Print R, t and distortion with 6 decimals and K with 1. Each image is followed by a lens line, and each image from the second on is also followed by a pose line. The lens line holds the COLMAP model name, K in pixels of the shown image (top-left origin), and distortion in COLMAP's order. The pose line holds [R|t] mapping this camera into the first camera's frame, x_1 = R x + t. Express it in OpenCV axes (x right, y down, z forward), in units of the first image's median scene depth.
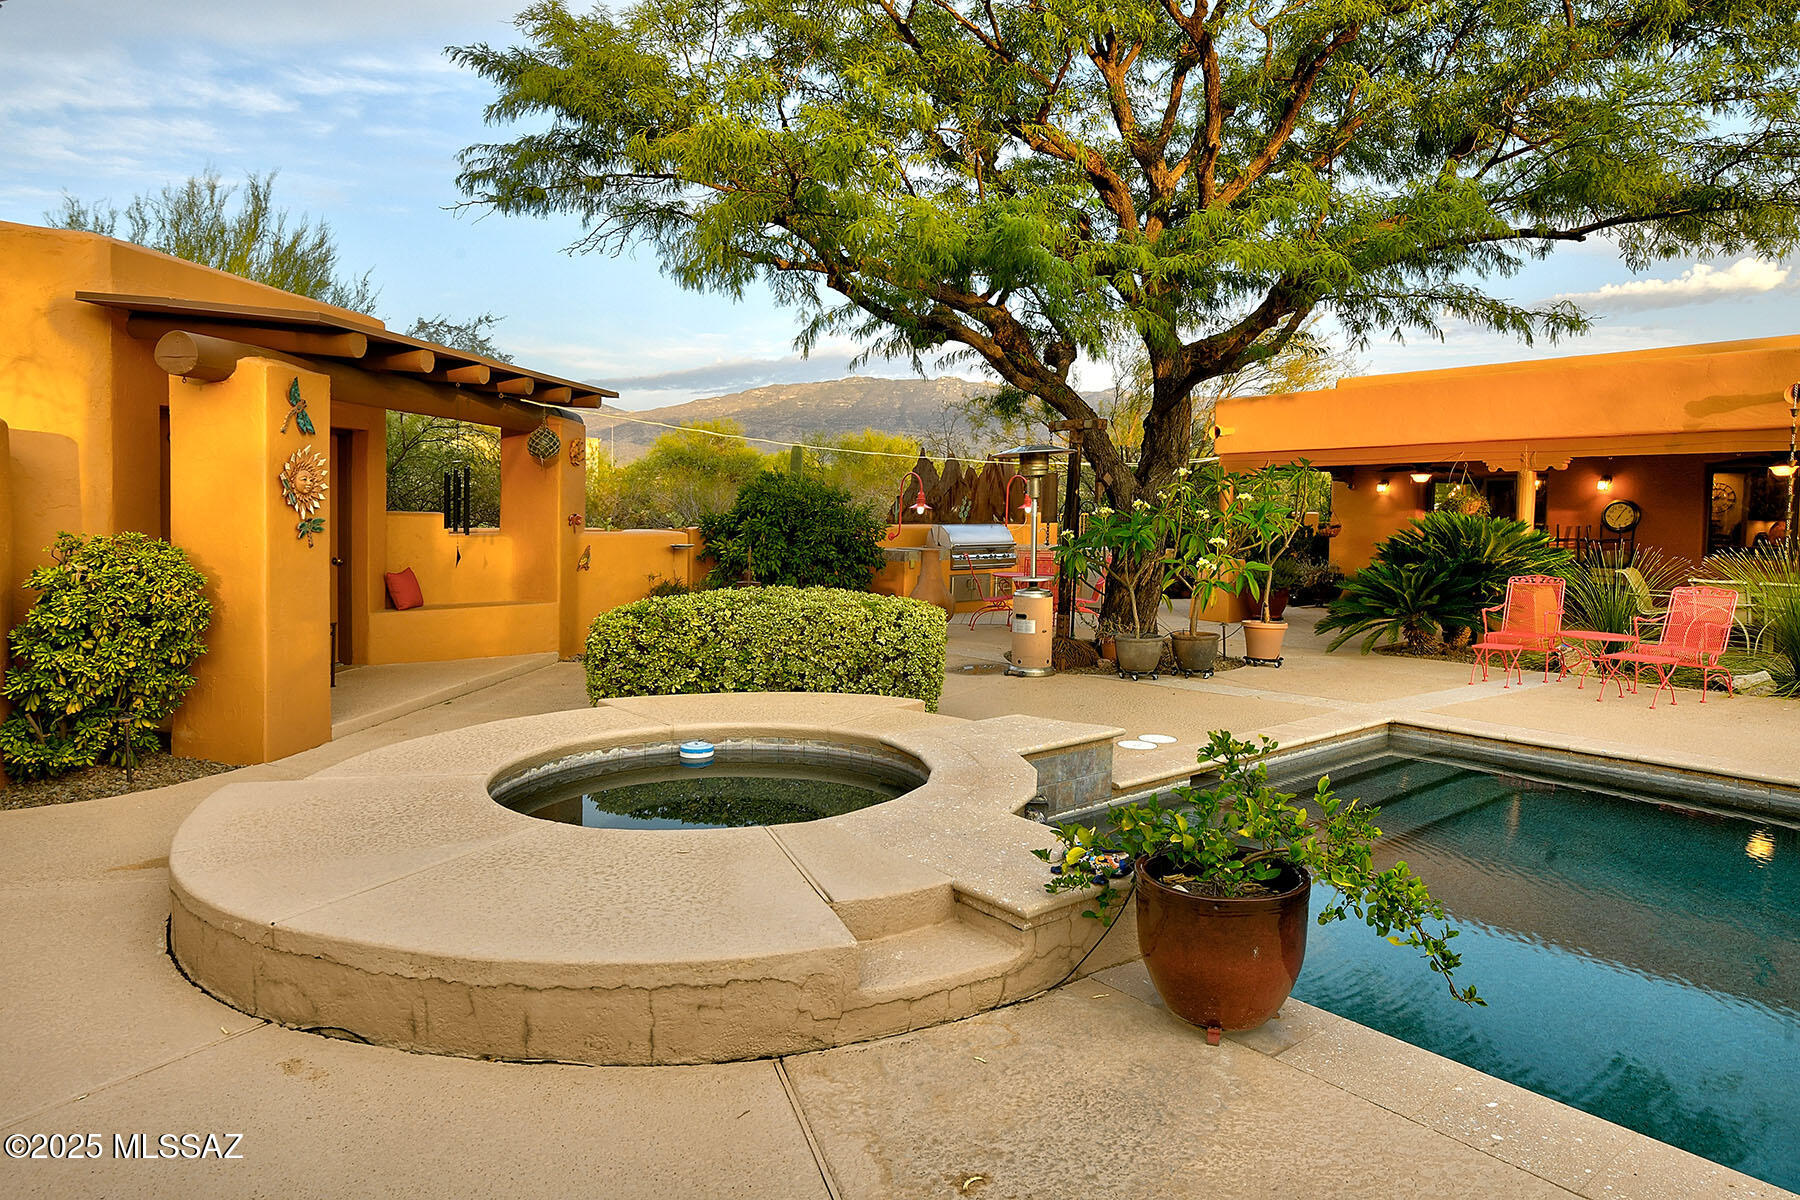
lens RADIAL K [[1099.7, 0, 864.0], [0, 1099.7, 534.3], [0, 0, 1]] dist [0.000833, -0.000040]
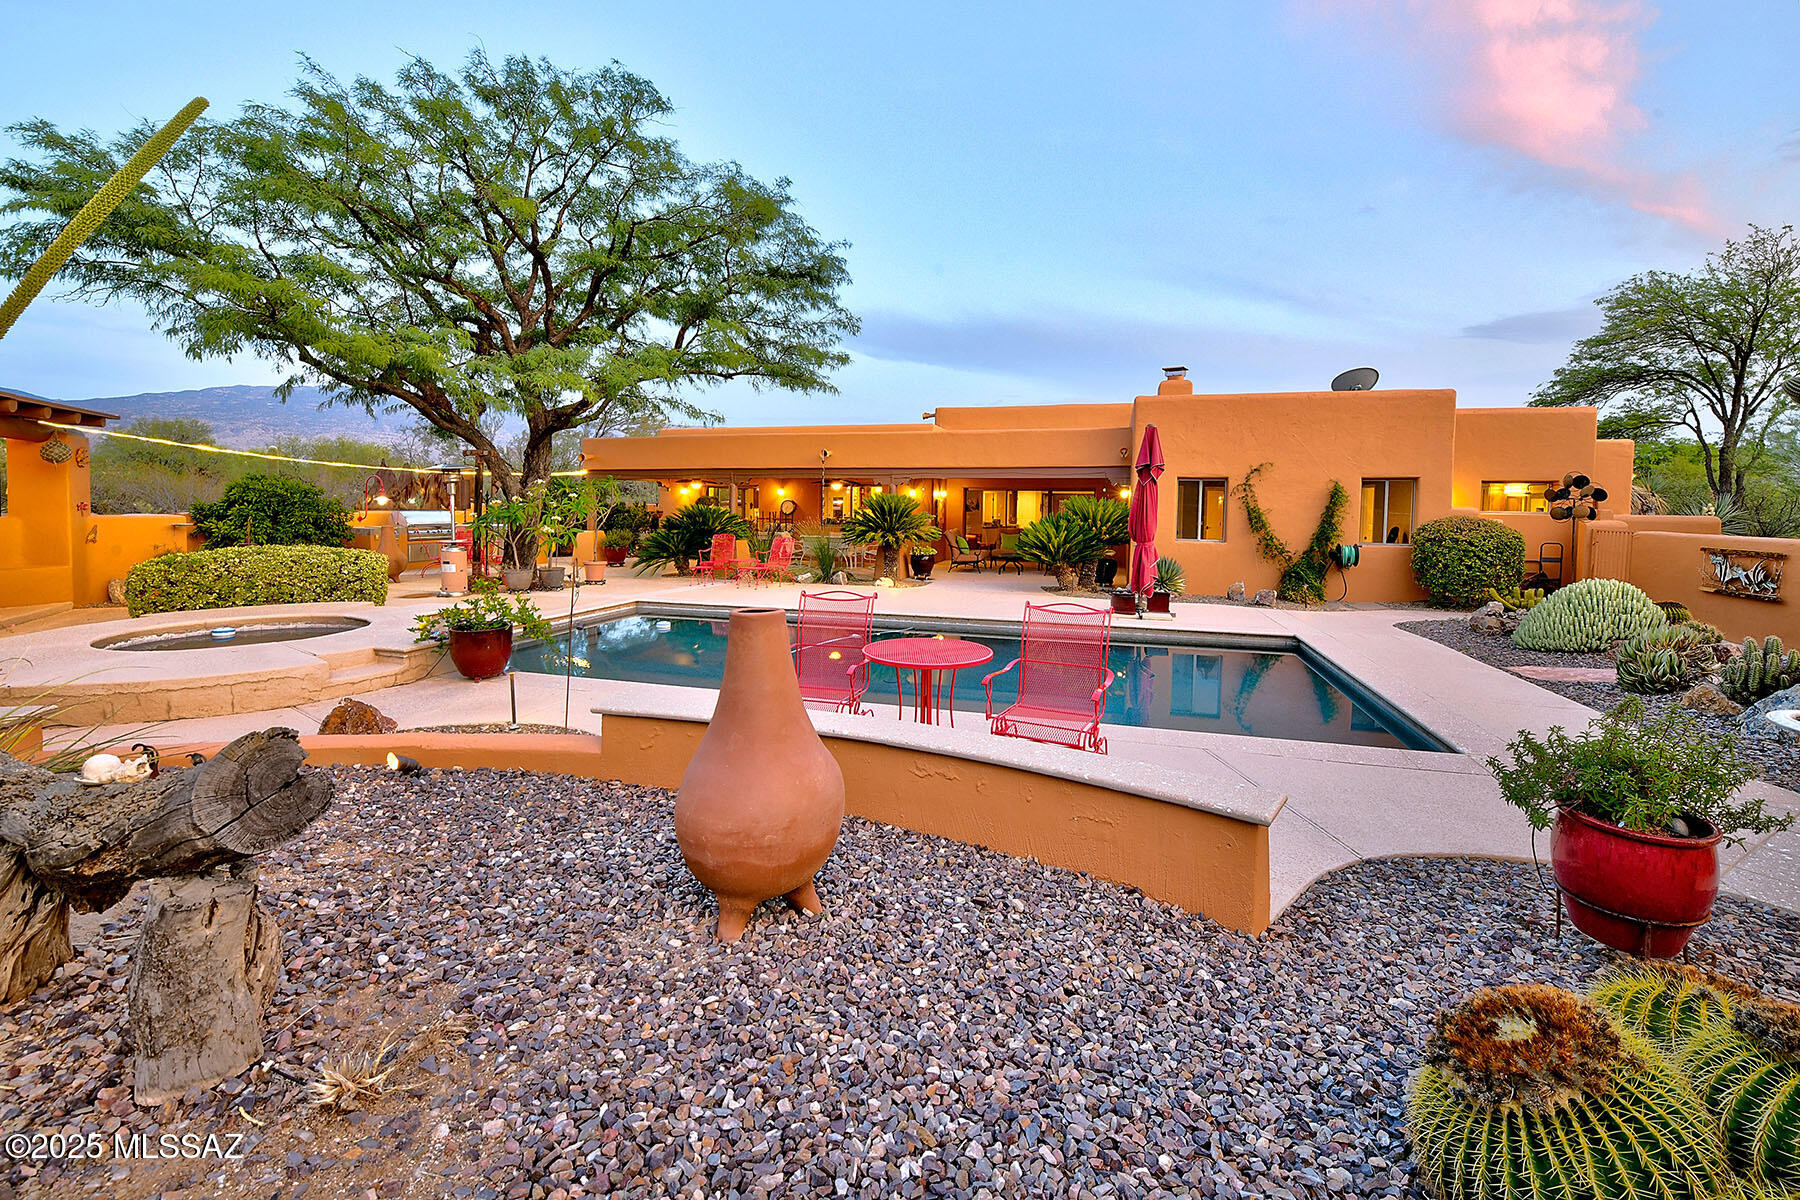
lens RADIAL K [[767.5, 0, 902.1], [0, 767.5, 561.6], [0, 0, 1]] dist [-0.023296, -0.000420]
pose [[0.805277, -0.037711, 0.591699, 0.010935], [0.005378, 0.998399, 0.056312, 0.008741], [-0.592875, -0.042164, 0.804190, -0.366322]]
